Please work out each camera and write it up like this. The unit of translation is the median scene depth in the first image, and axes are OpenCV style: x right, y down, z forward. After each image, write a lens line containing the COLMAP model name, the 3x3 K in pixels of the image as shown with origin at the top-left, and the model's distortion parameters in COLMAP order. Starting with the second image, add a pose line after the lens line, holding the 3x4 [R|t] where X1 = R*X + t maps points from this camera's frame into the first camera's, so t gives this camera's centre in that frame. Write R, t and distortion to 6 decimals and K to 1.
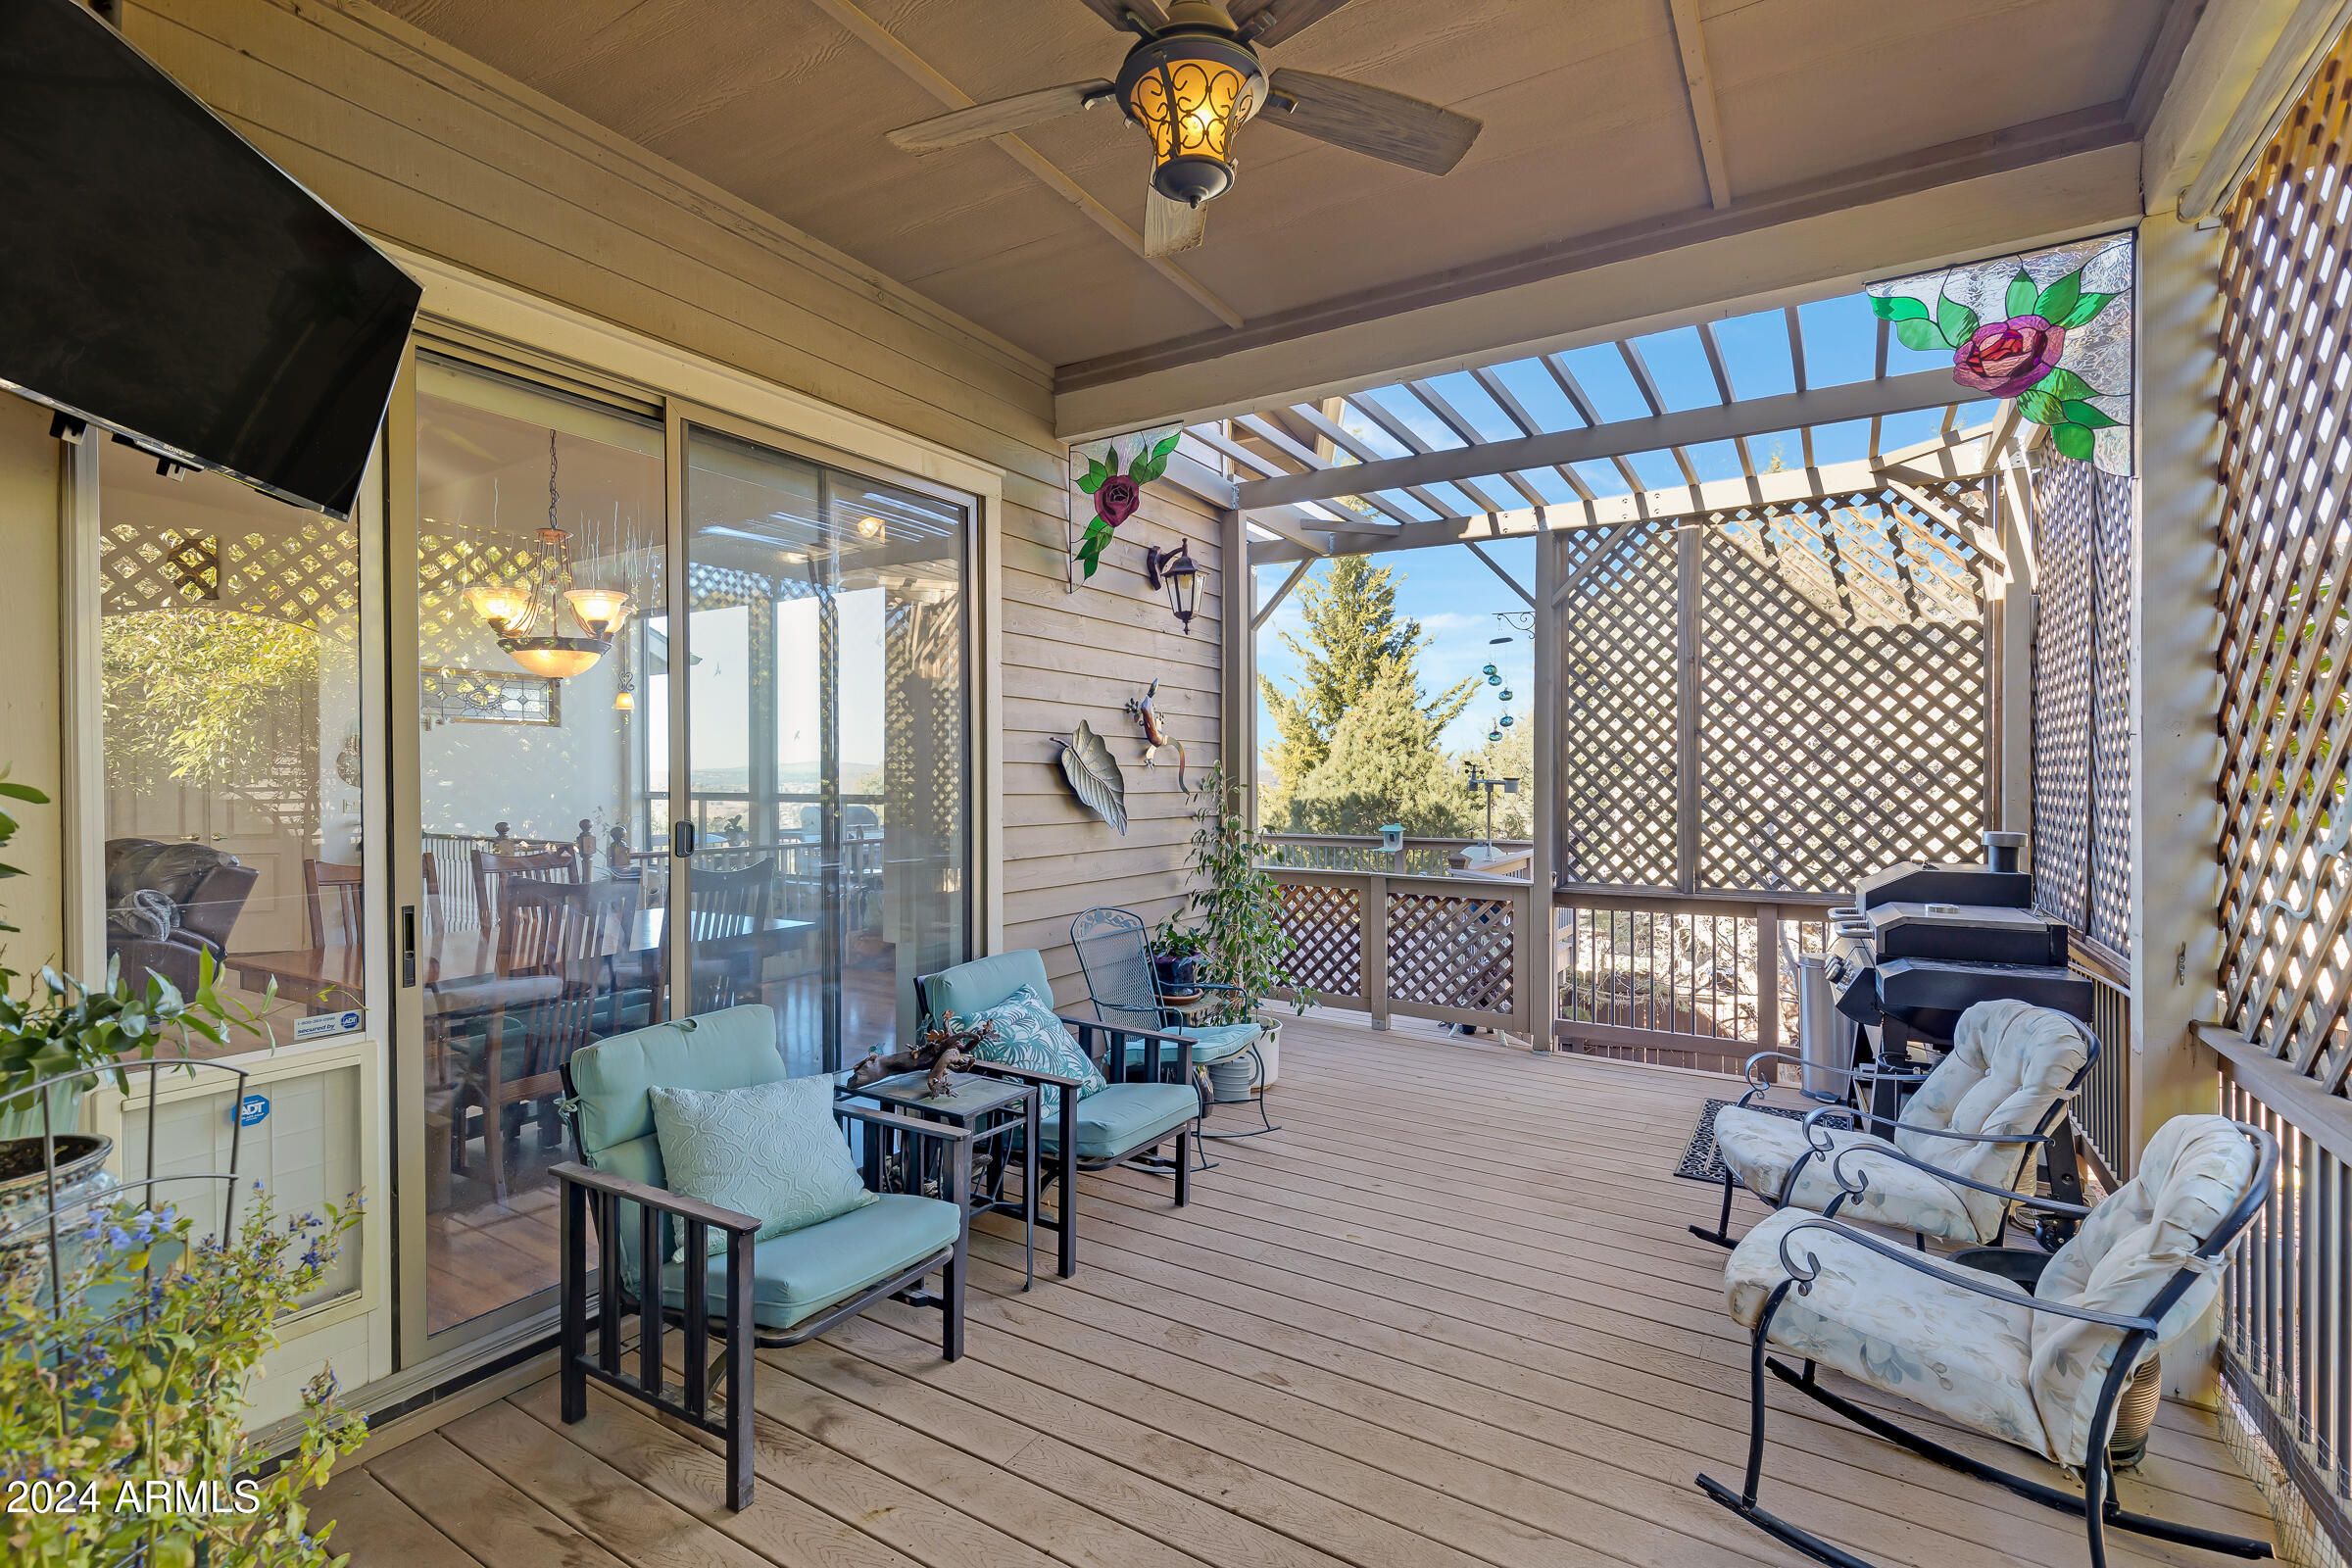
lens RADIAL K [[1063.6, 0, 1179.5], [0, 1063.6, 789.8], [0, 0, 1]] dist [0.019132, -0.000119]
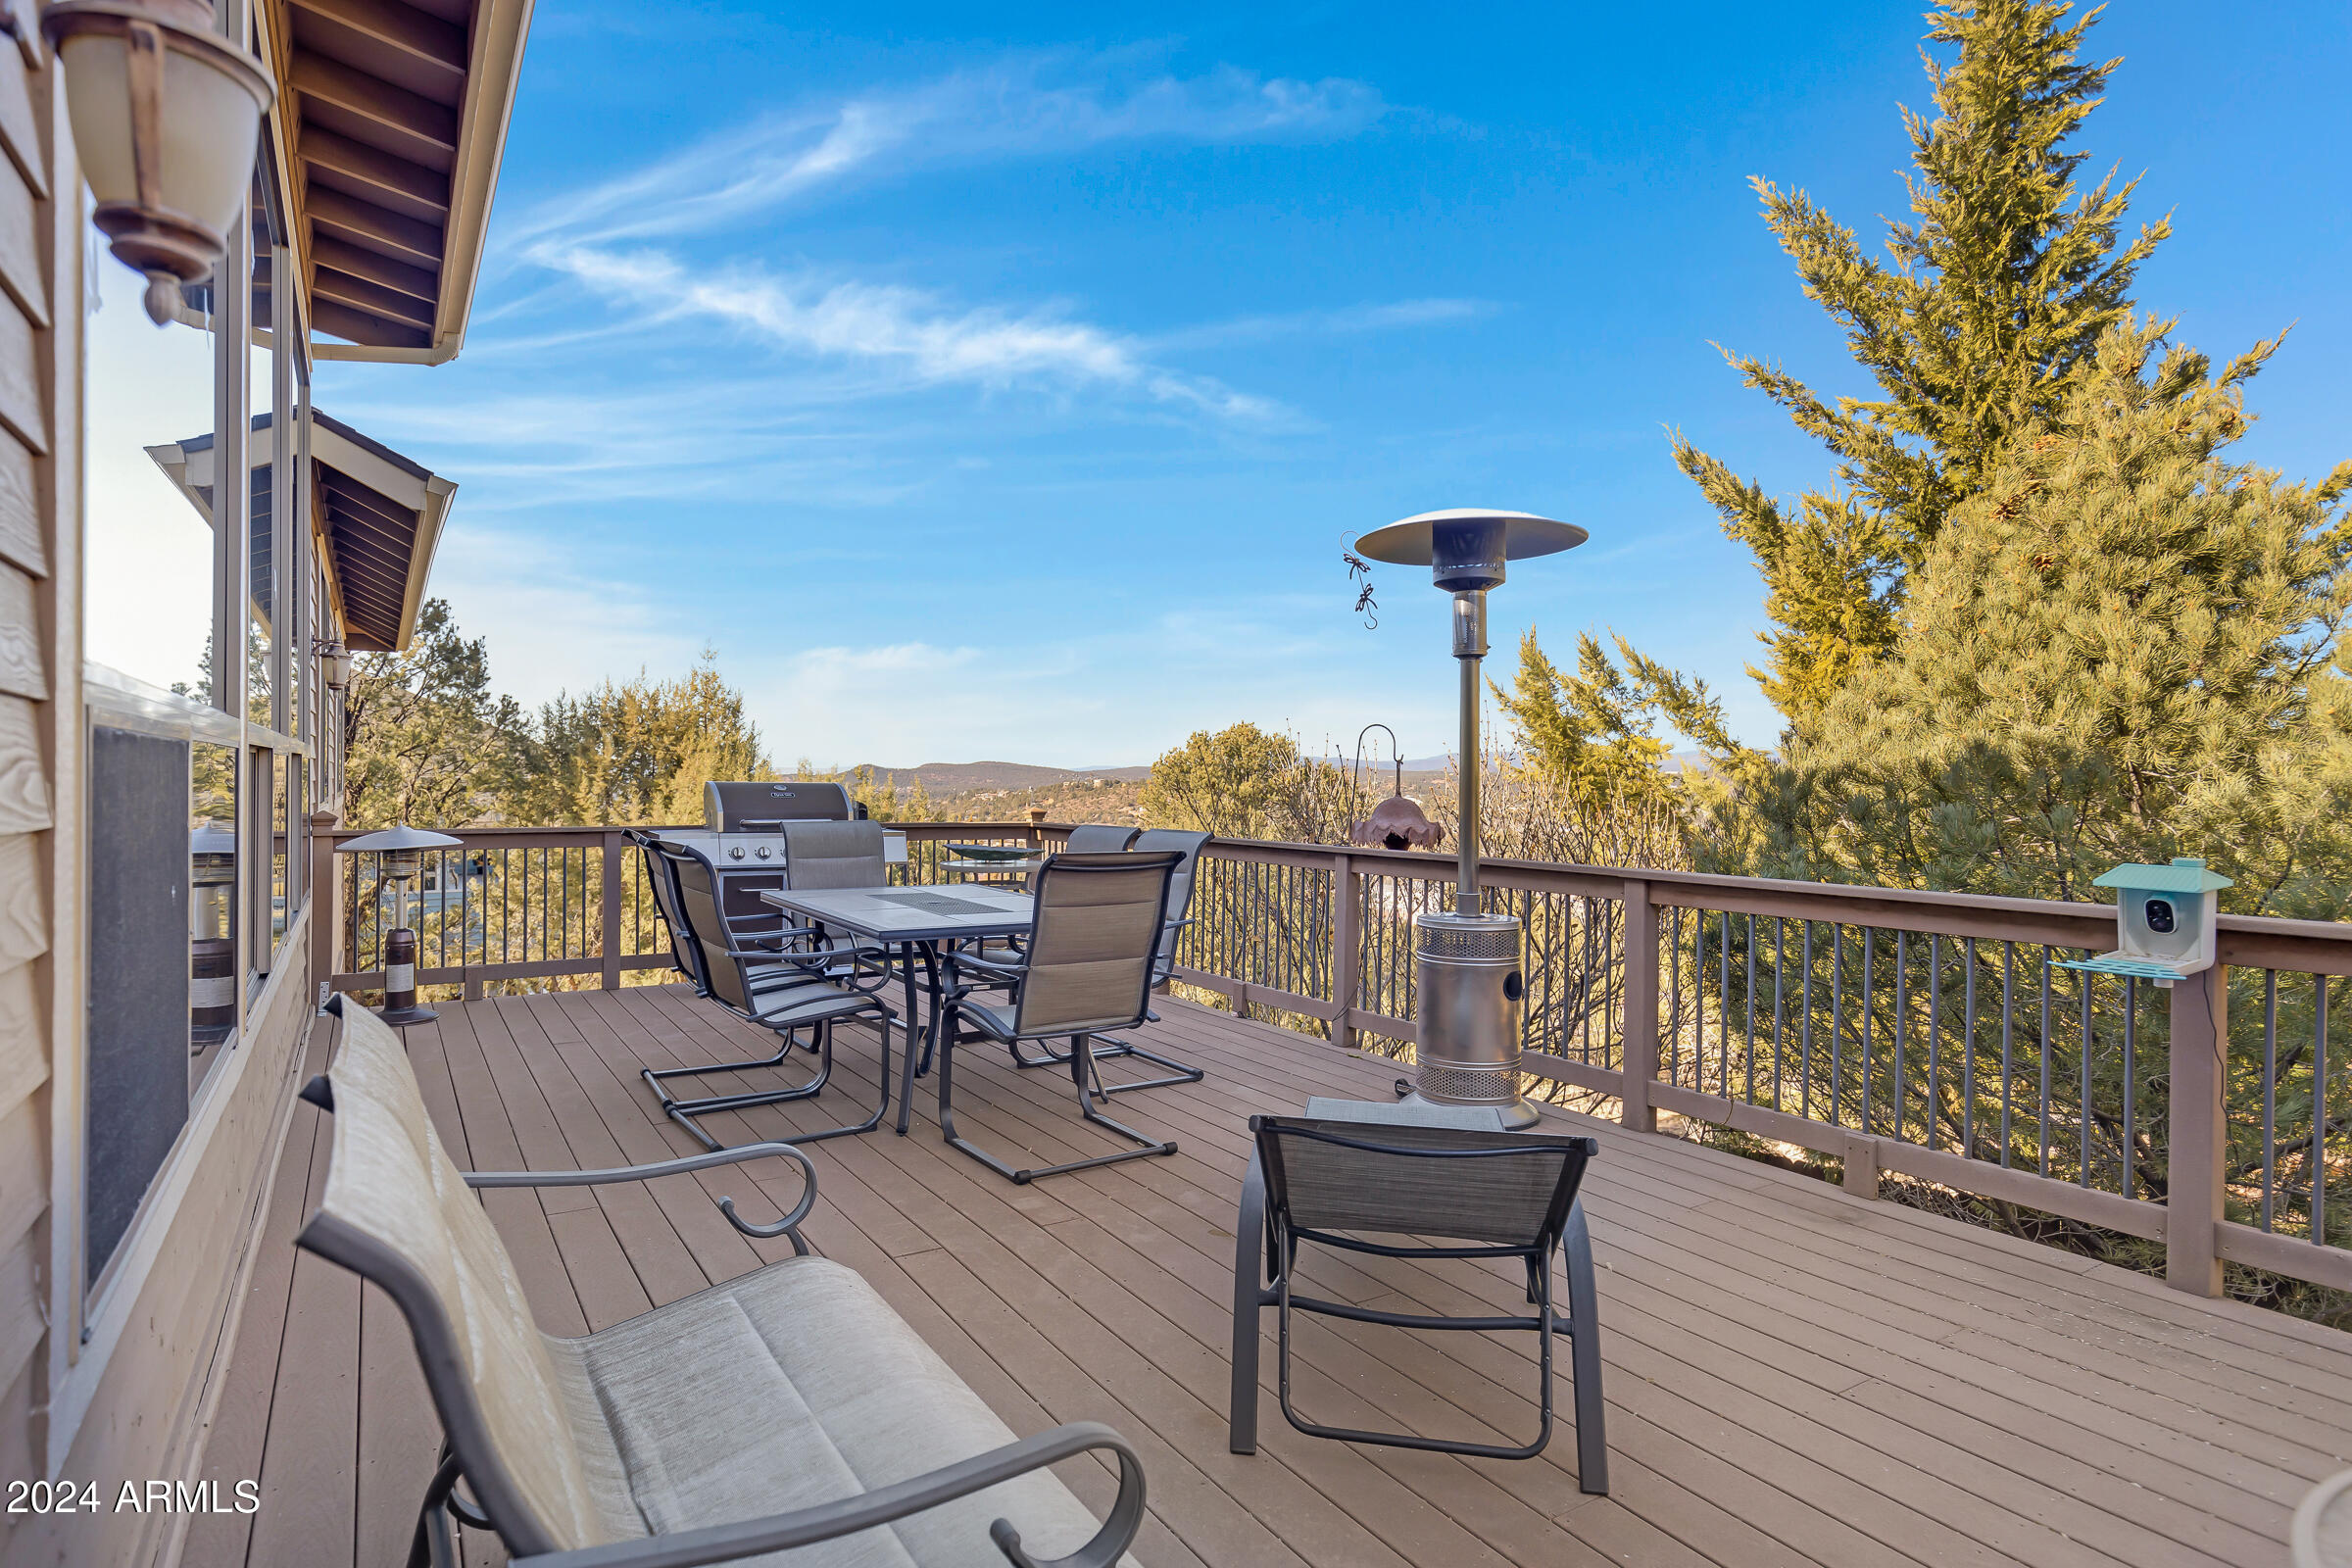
lens RADIAL K [[1337.8, 0, 1166.4], [0, 1337.8, 775.2], [0, 0, 1]] dist [0.038473, 0.001380]
pose [[0.922228, 0.001463, -0.386645, 0.098952], [-0.003506, 0.999983, -0.004580, 0.013160], [0.386632, 0.005580, 0.922217, 0.558673]]
